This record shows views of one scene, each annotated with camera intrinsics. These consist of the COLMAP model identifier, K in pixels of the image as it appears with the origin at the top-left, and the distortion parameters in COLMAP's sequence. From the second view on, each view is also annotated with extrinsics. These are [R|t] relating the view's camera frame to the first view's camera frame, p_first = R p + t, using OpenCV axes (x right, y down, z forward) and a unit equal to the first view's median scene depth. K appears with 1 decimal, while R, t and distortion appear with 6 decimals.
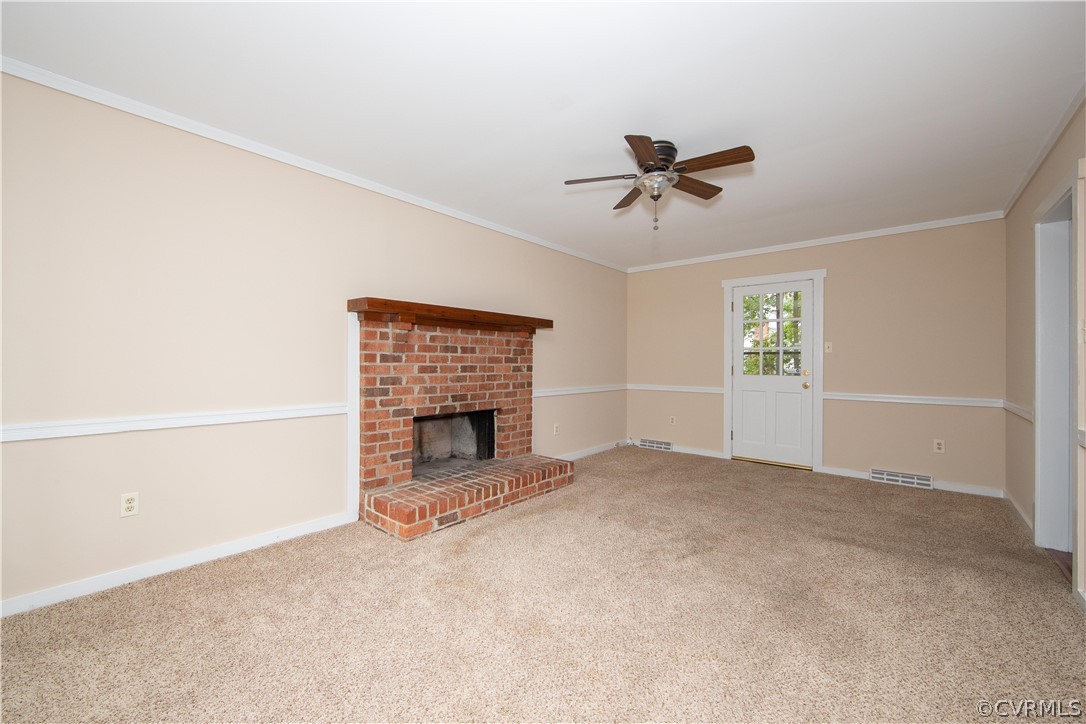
lens RADIAL K [[434.3, 0, 543.0], [0, 434.3, 362.0], [0, 0, 1]] dist [-0.000463, 0.000124]
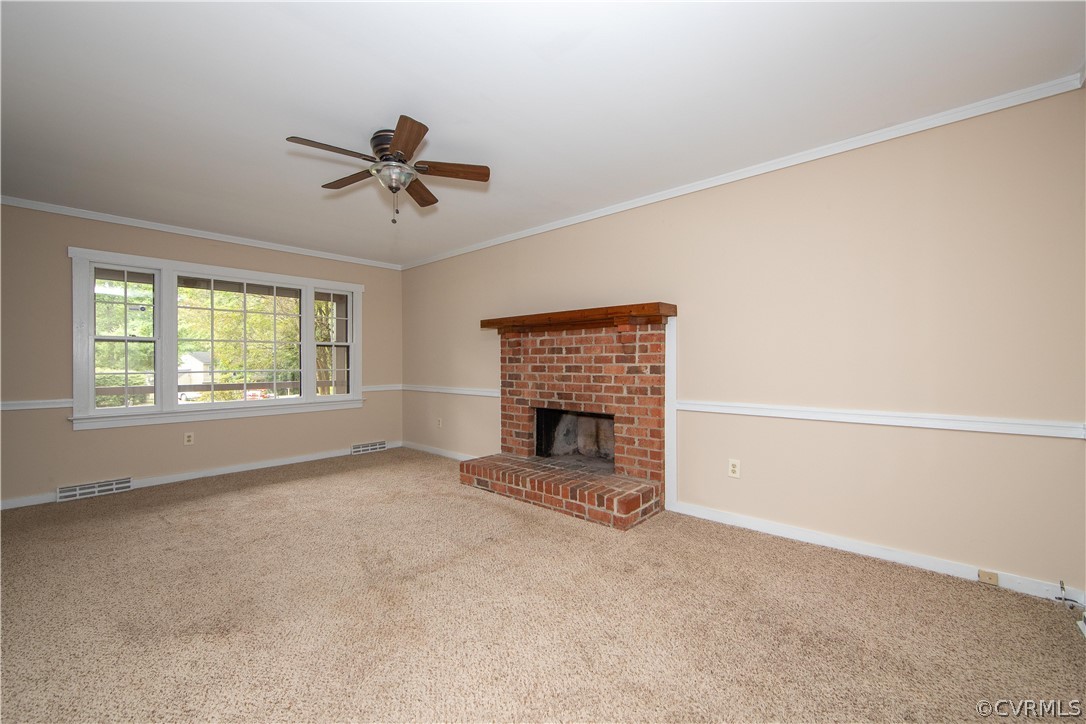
lens RADIAL K [[446.9, 0, 545.9], [0, 446.9, 365.9], [0, 0, 1]] dist [0.000076, 0.000000]
pose [[-0.031407, 0.002319, -0.999504, 0.909524], [0.005744, 0.999981, 0.002140, 0.006515], [0.999490, -0.005674, -0.031420, 1.007459]]
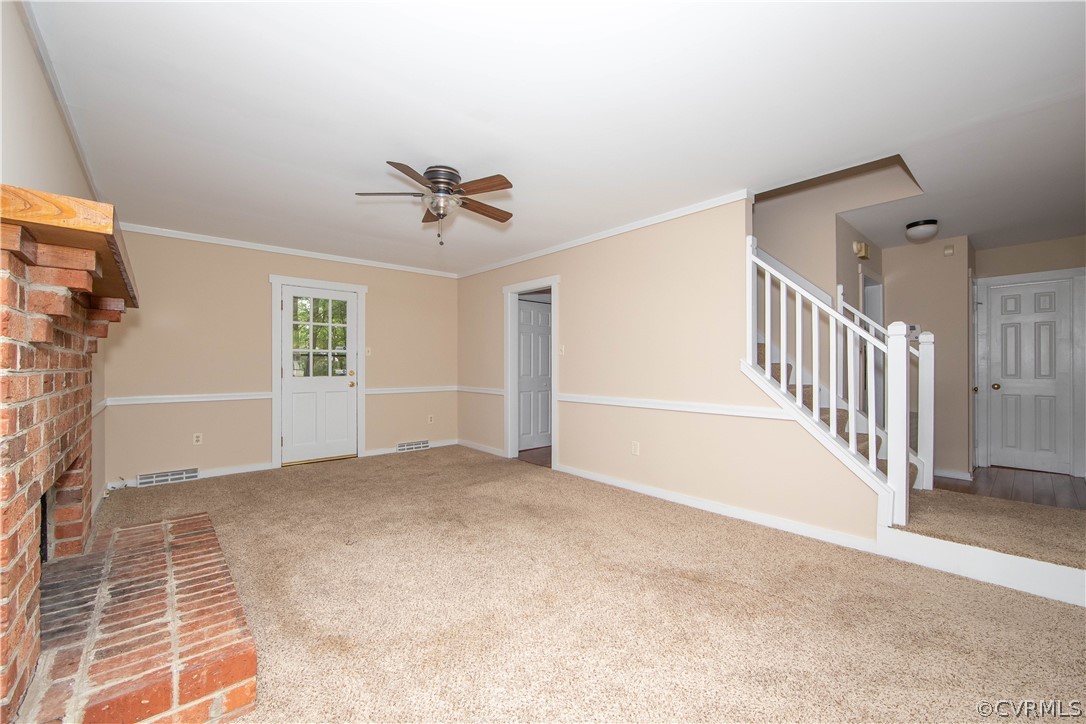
lens RADIAL K [[434.3, 0, 543.0], [0, 434.3, 362.0], [0, 0, 1]] dist [-0.000463, 0.000124]
pose [[0.142592, 0.002925, 0.989777, -0.589141], [-0.000379, 0.999996, -0.002901, -0.001516], [-0.989781, 0.000039, 0.142593, 0.435350]]
